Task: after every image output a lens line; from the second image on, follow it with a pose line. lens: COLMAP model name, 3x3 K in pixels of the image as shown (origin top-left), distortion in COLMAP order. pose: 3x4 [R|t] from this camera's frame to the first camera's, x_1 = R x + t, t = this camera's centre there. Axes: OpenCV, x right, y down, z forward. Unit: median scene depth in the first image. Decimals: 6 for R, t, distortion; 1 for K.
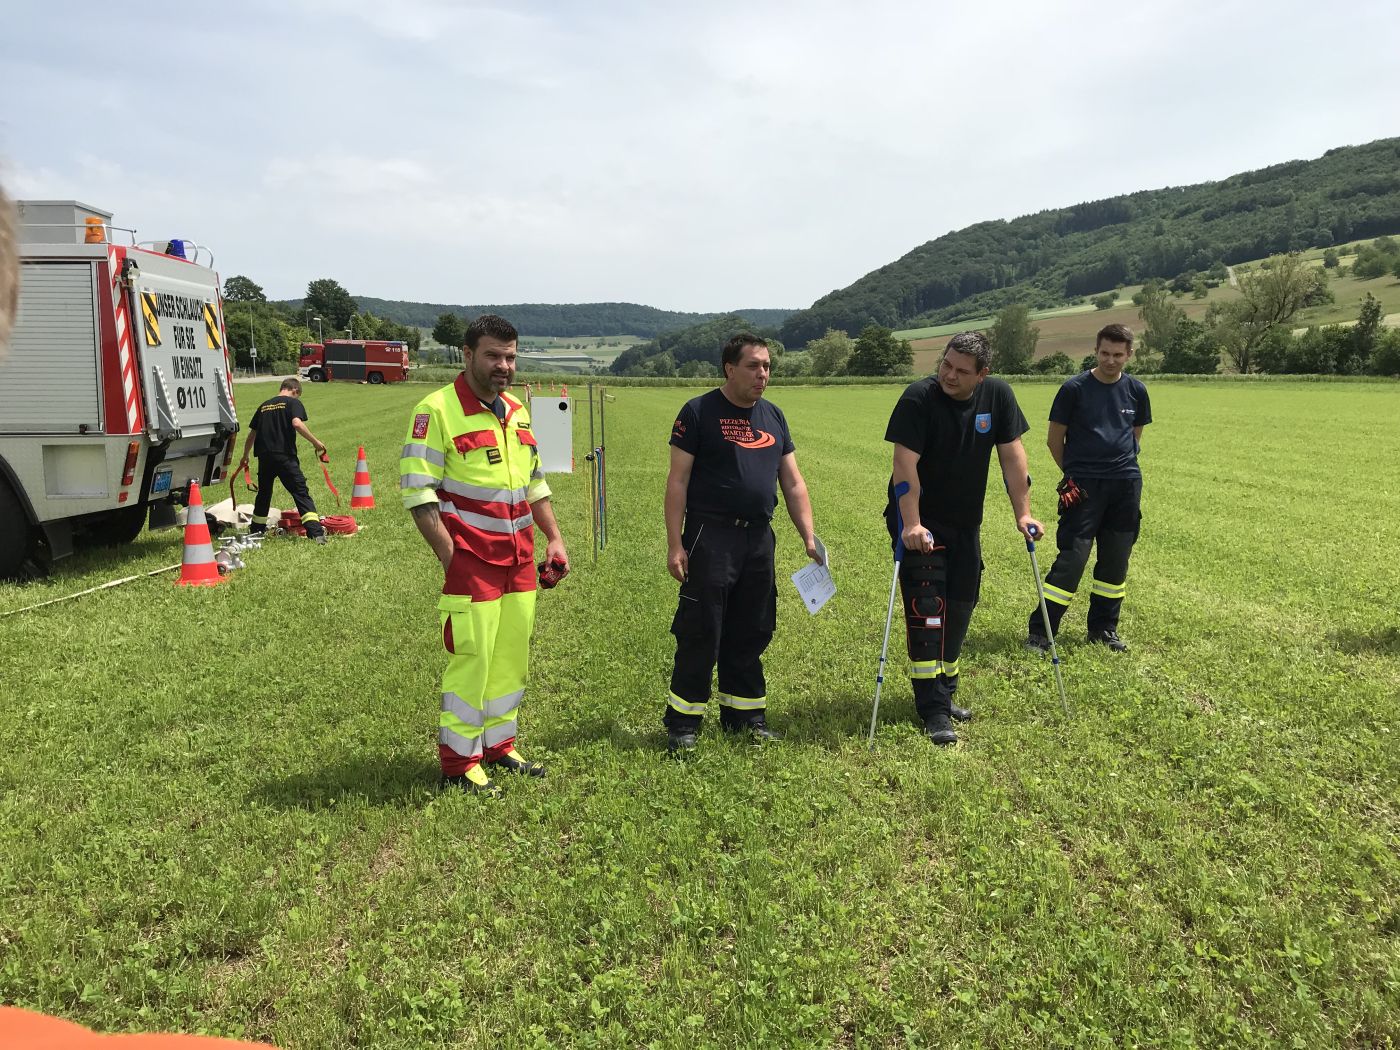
lens RADIAL K [[1137.6, 0, 704.9], [0, 1137.6, 520.2], [0, 0, 1]] dist [0.076557, -0.101637]
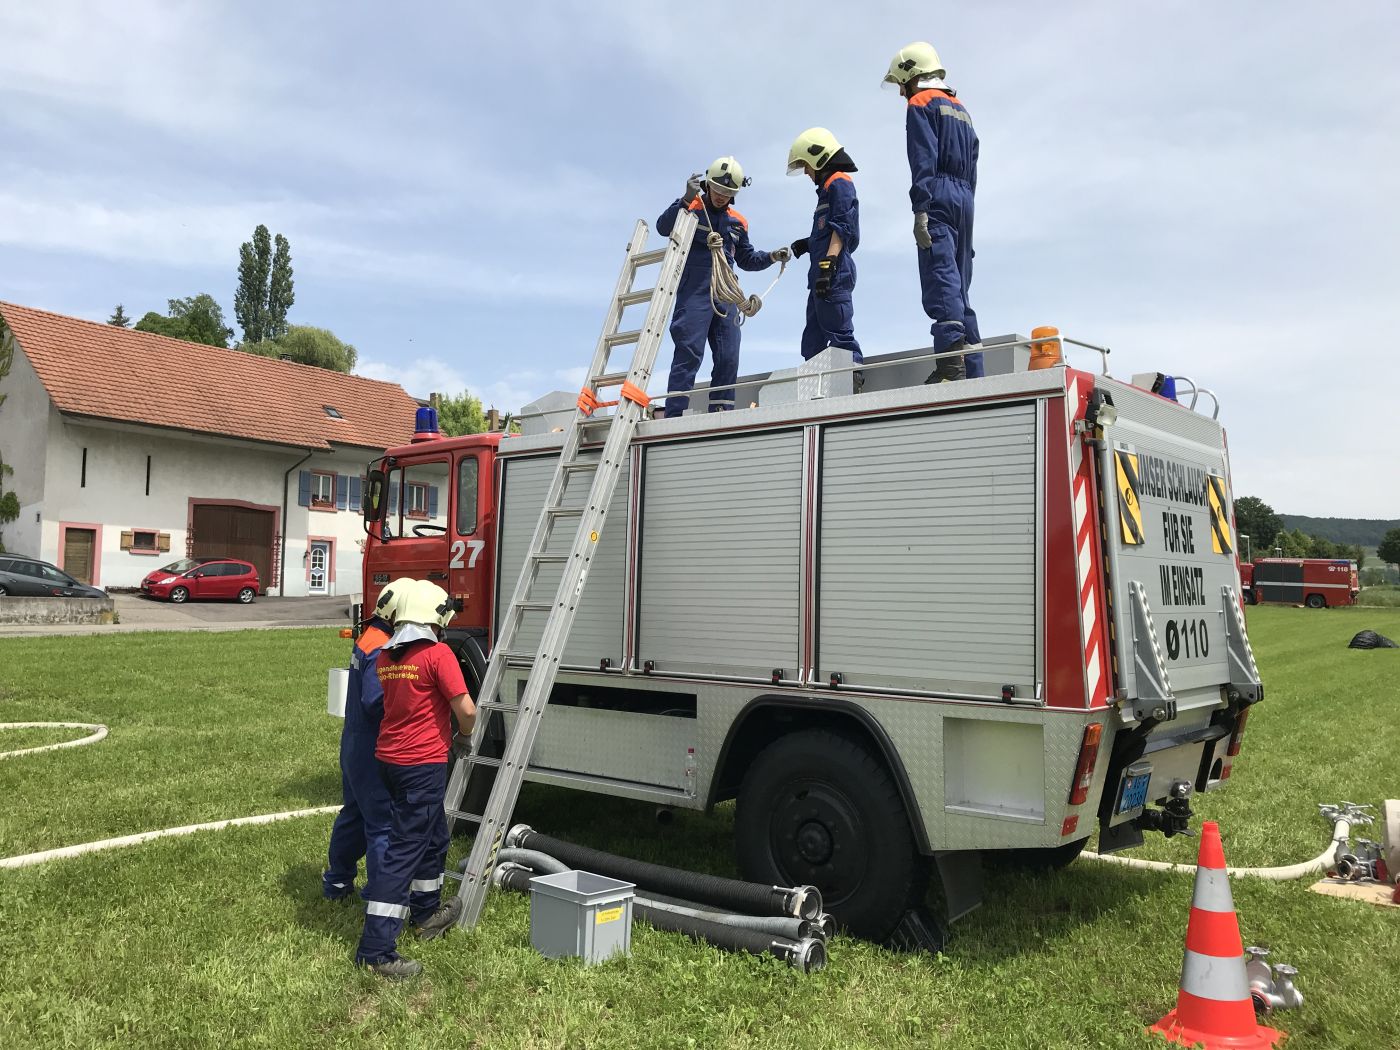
lens RADIAL K [[1141.3, 0, 697.5], [0, 1141.3, 498.6], [0, 0, 1]] dist [0.021049, 0.006723]
pose [[0.726074, -0.046244, -0.686060, -0.009084], [-0.098071, 0.980572, -0.169886, -0.002156], [0.680588, 0.190632, 0.707432, 0.016778]]
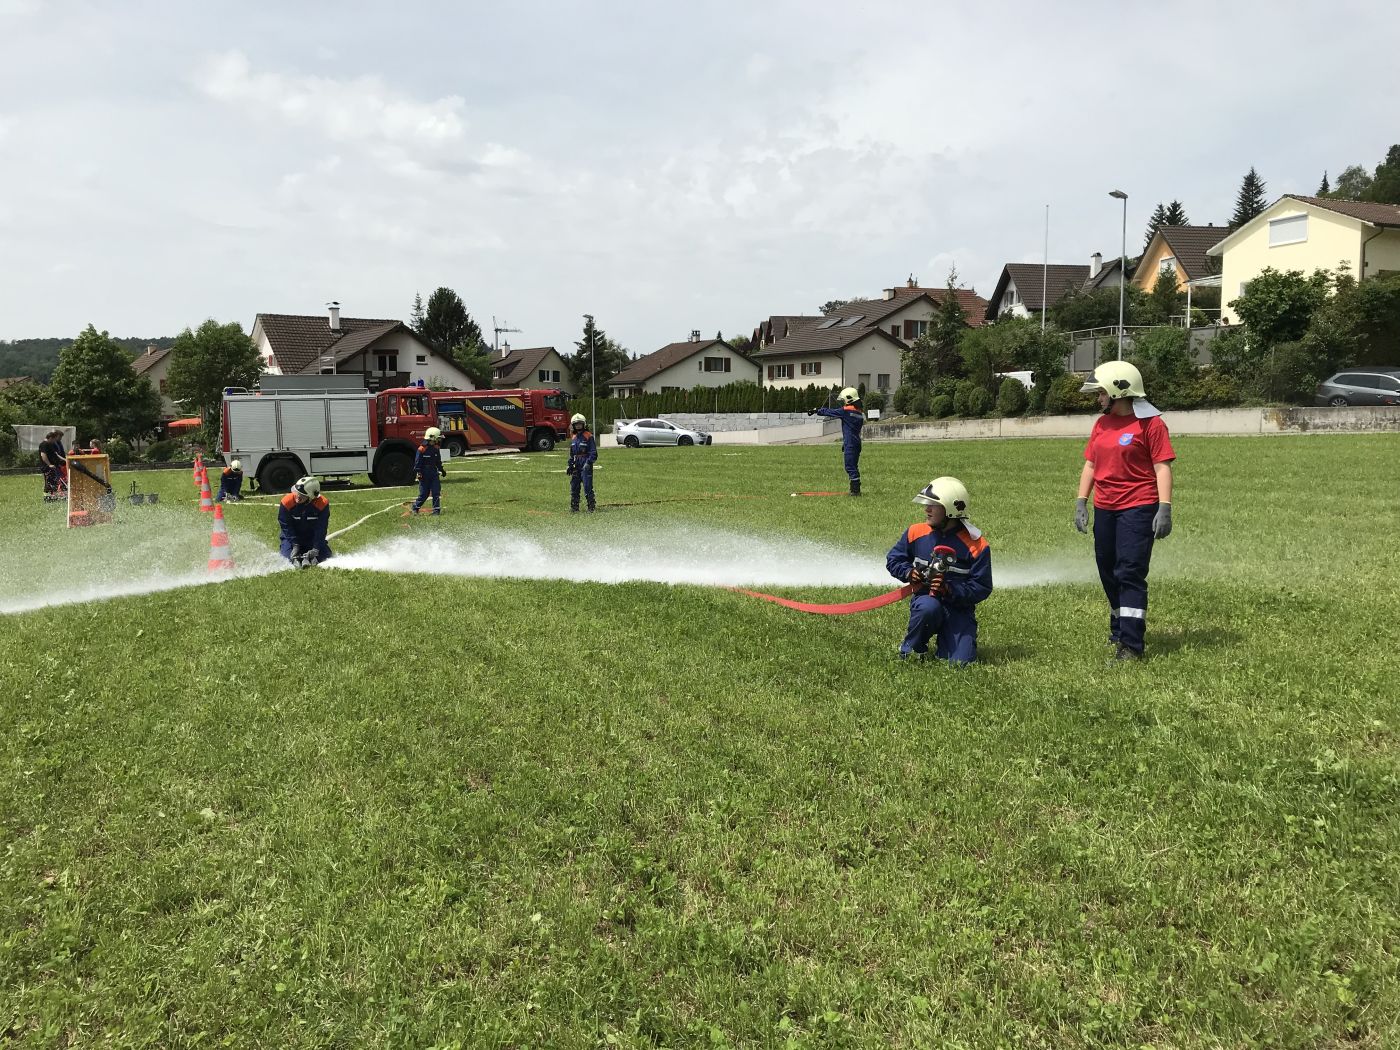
lens RADIAL K [[1145.6, 0, 700.6], [0, 1145.6, 519.6], [0, 0, 1]] dist [0.040874, -0.058058]
pose [[-0.939510, 0.062182, -0.336831, -0.023162], [-0.005740, 0.980387, 0.196998, -0.020017], [0.342474, 0.187015, -0.920726, 0.166835]]
